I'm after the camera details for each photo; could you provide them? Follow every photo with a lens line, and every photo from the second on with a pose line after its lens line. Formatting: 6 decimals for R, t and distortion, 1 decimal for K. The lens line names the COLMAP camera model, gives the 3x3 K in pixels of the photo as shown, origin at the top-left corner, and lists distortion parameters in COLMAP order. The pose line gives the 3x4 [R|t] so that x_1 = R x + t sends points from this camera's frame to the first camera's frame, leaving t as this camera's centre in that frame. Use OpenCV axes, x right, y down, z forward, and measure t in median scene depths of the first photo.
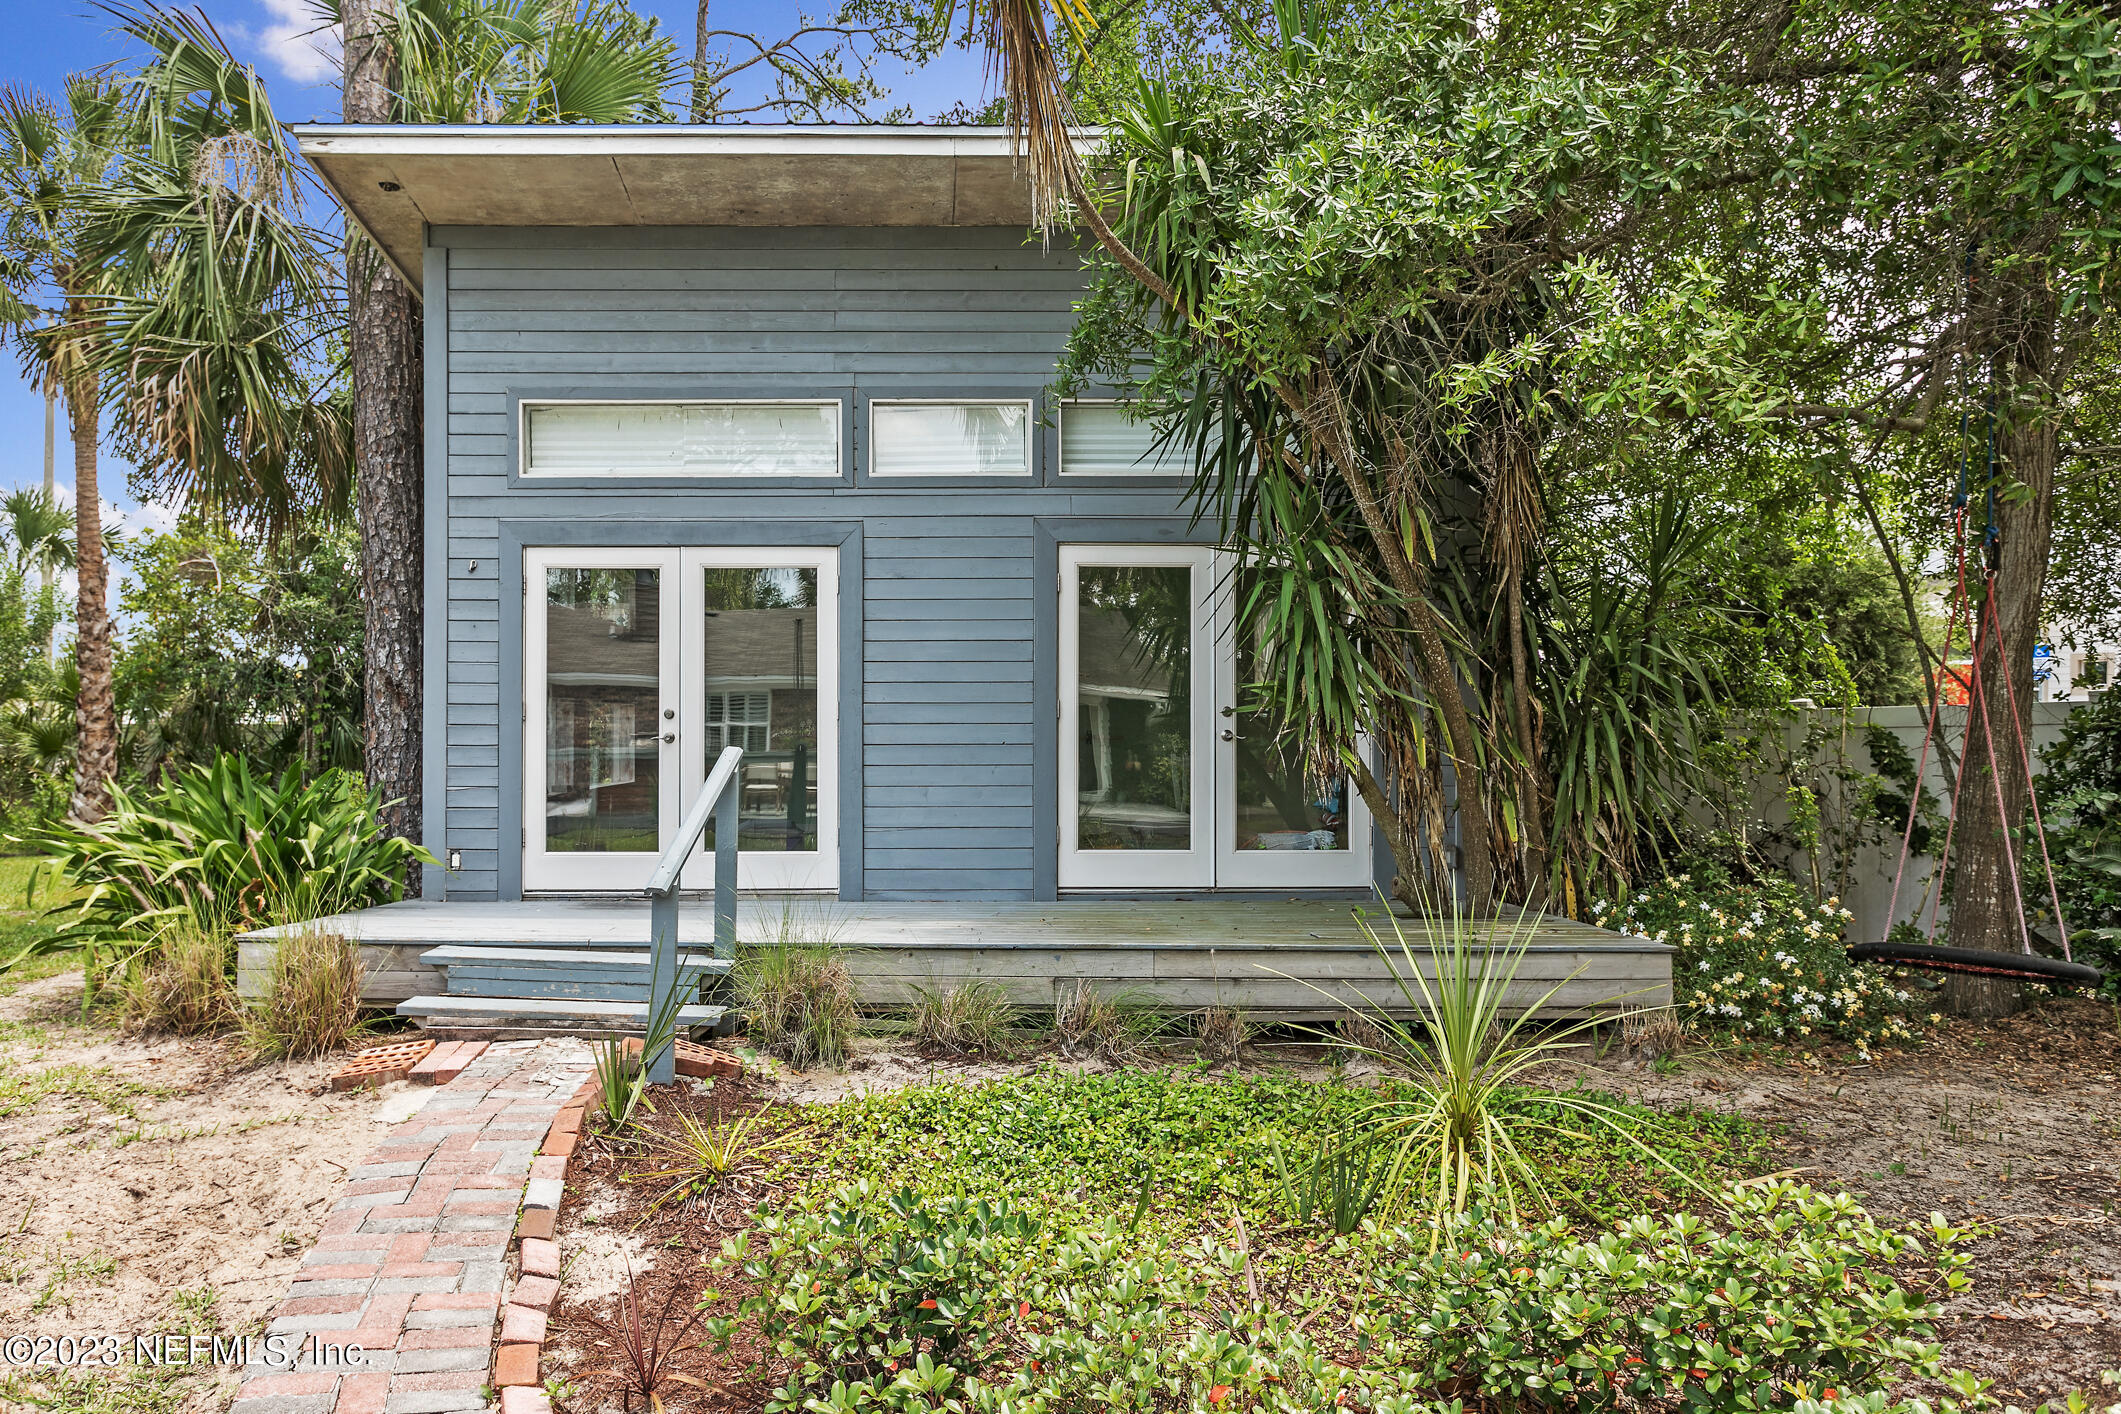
lens RADIAL K [[1509.3, 0, 939.5], [0, 1509.3, 717.1], [0, 0, 1]] dist [0.000856, 0.005625]
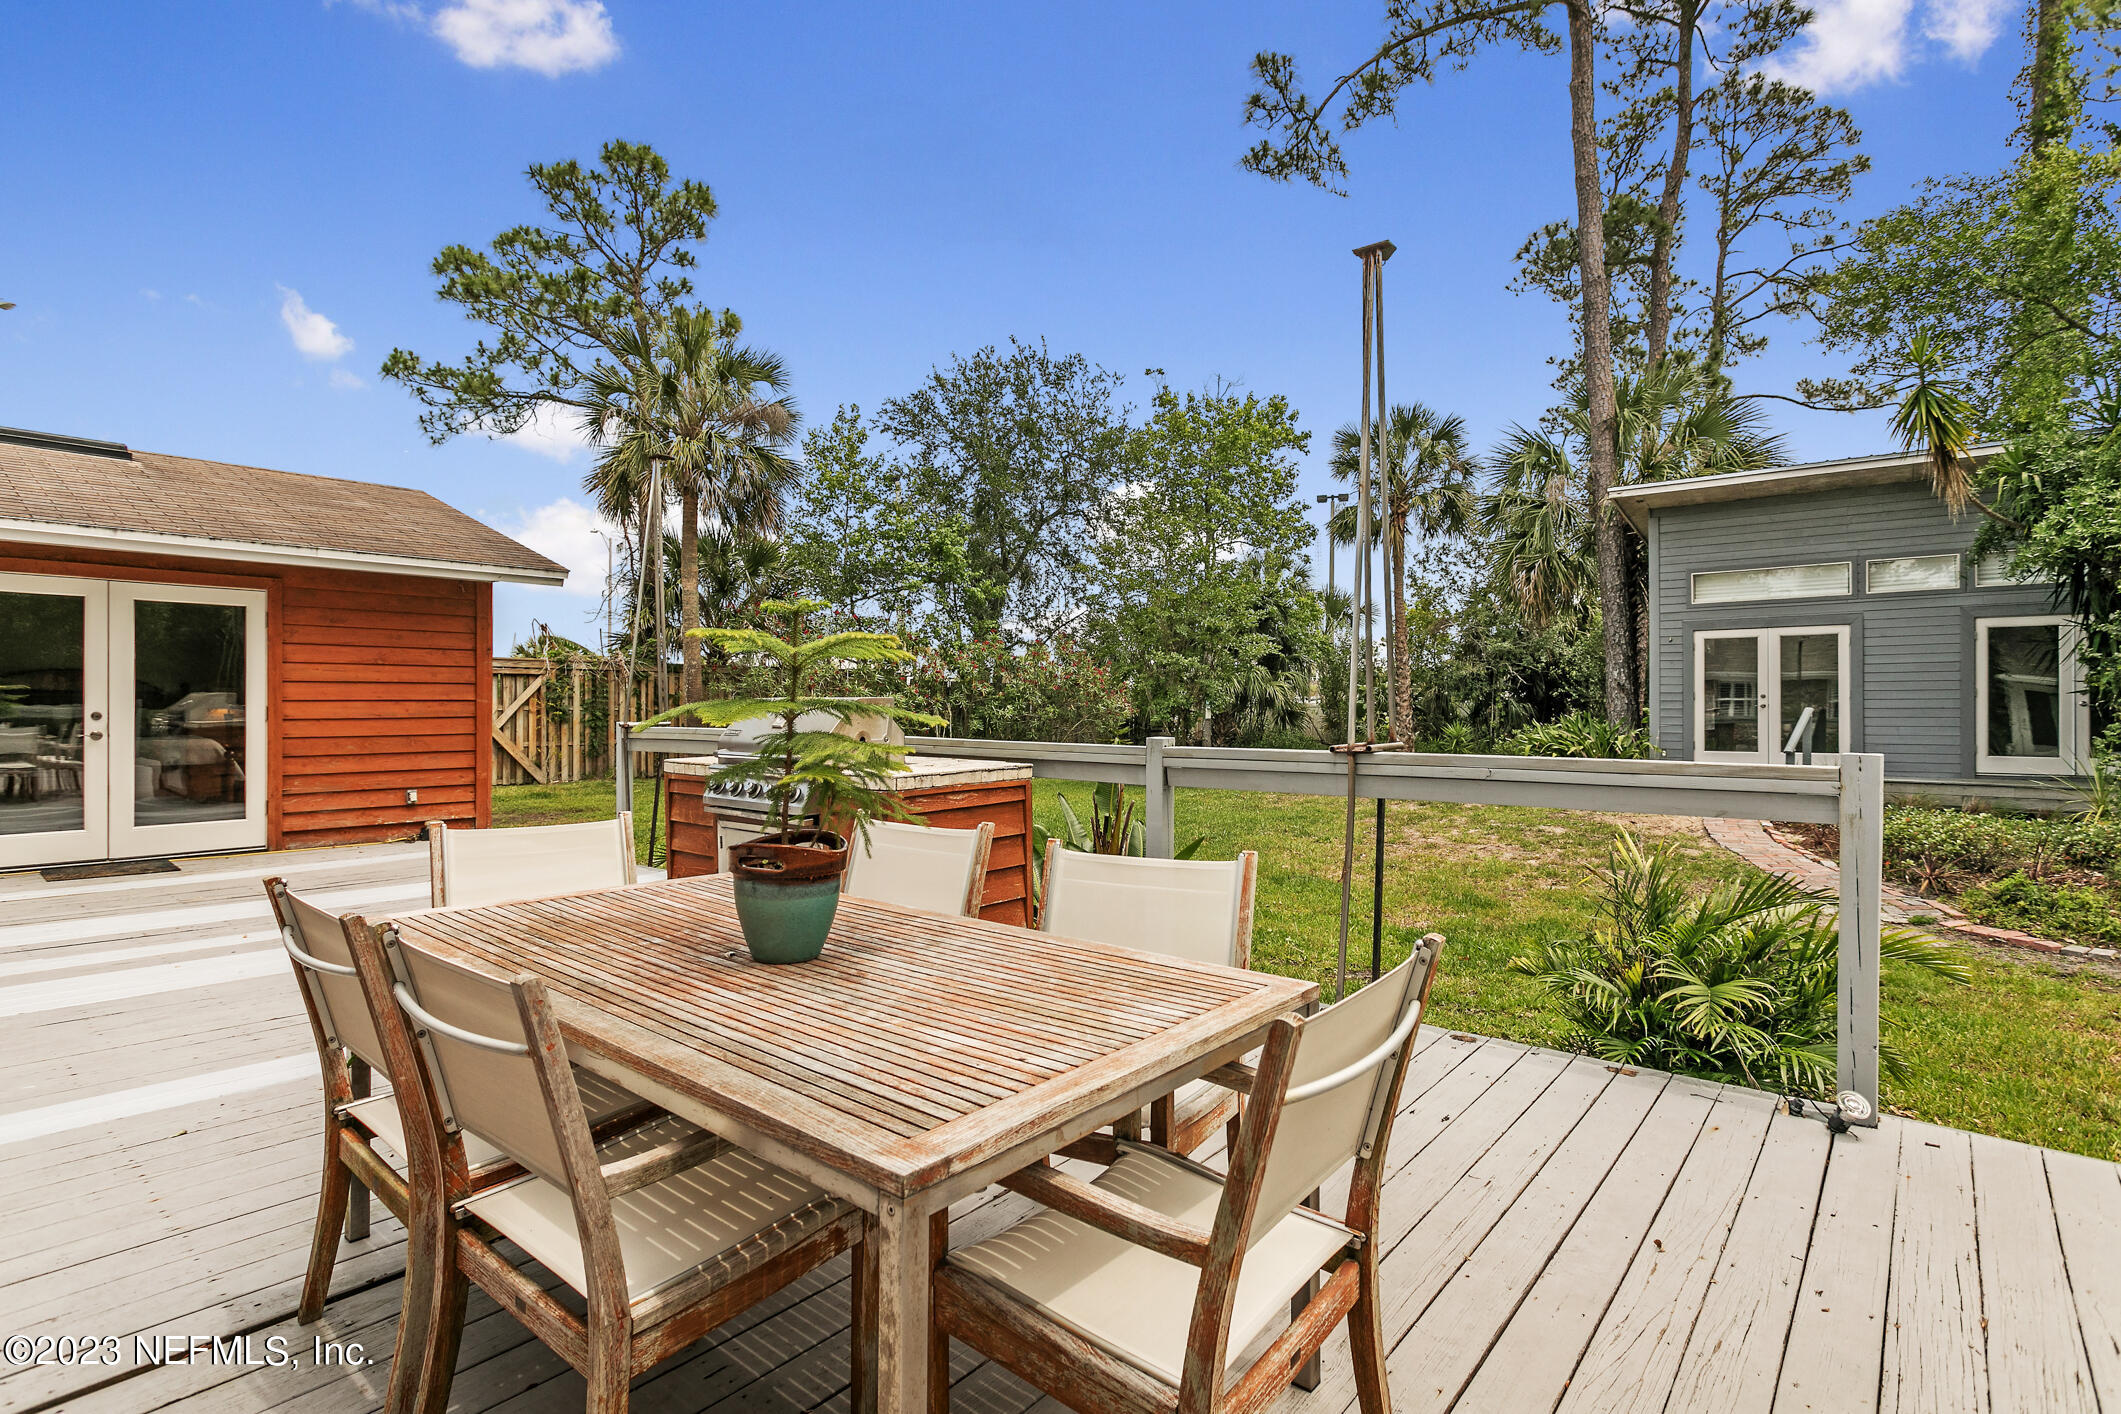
lens RADIAL K [[1028.0, 0, 1052.8], [0, 1028.0, 706.5], [0, 0, 1]] dist [0.002361, 0.001400]
pose [[0.766113, -0.000826, -0.642706, 0.013681], [0.004753, 0.999979, 0.004380, 0.002619], [0.642689, -0.006410, 0.766101, -1.032542]]
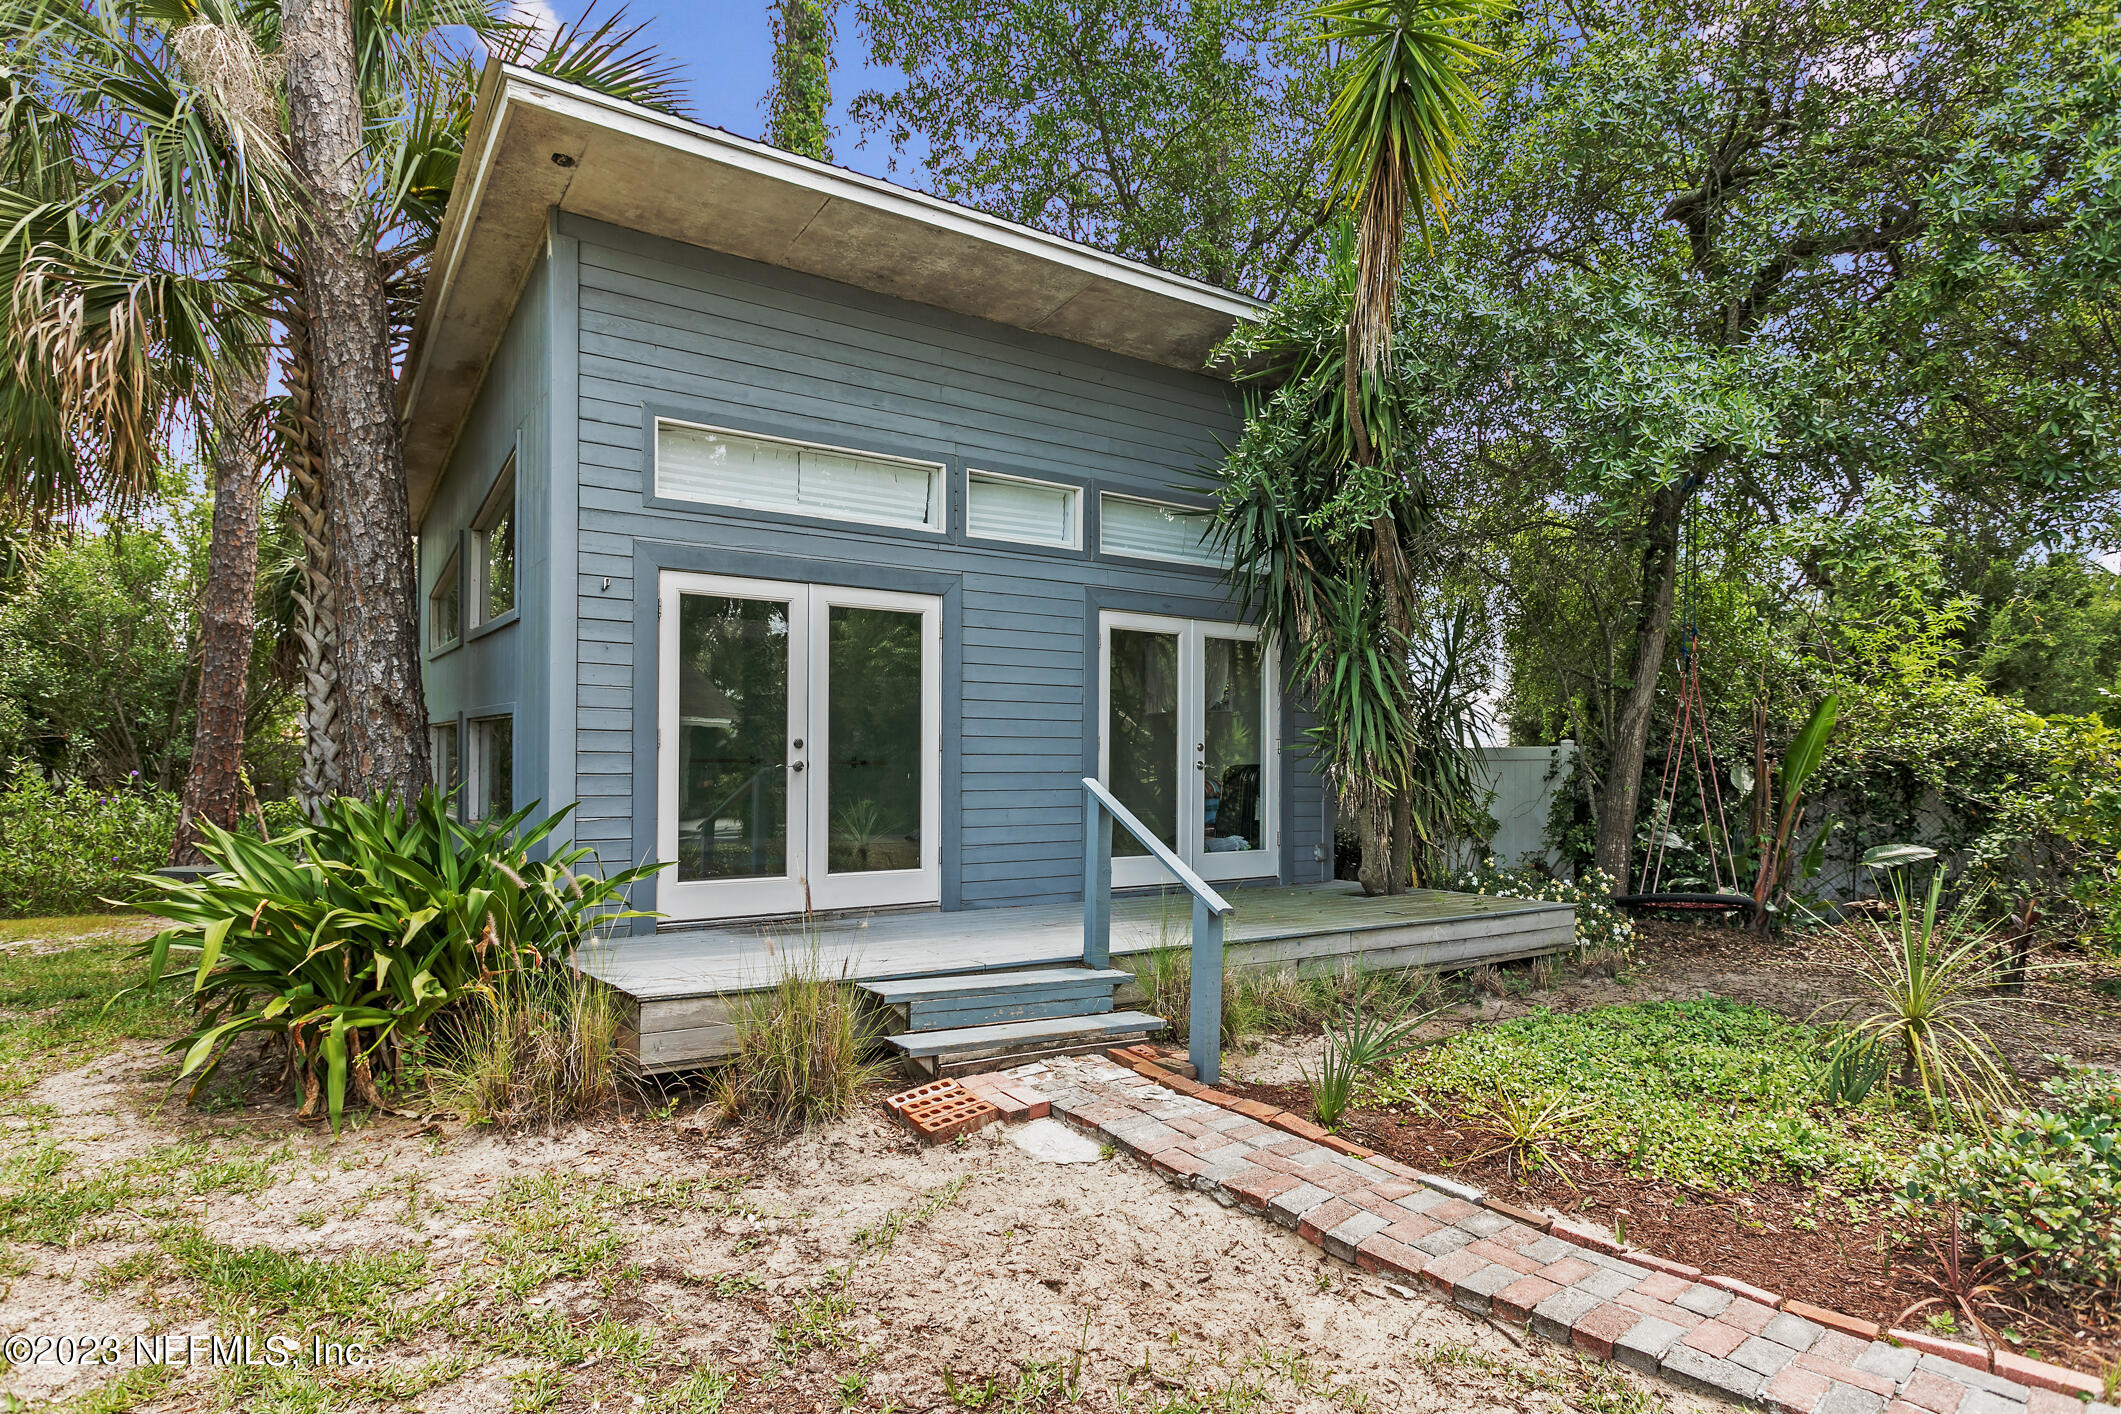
lens RADIAL K [[1195.1, 0, 1036.5], [0, 1195.1, 746.5], [0, 0, 1]] dist [0.012799, 0.001041]
pose [[0.825392, 0.012832, 0.564415, -0.507373], [-0.013183, 0.999907, -0.003454, 0.001010], [-0.564407, -0.004590, 0.825484, 0.227331]]
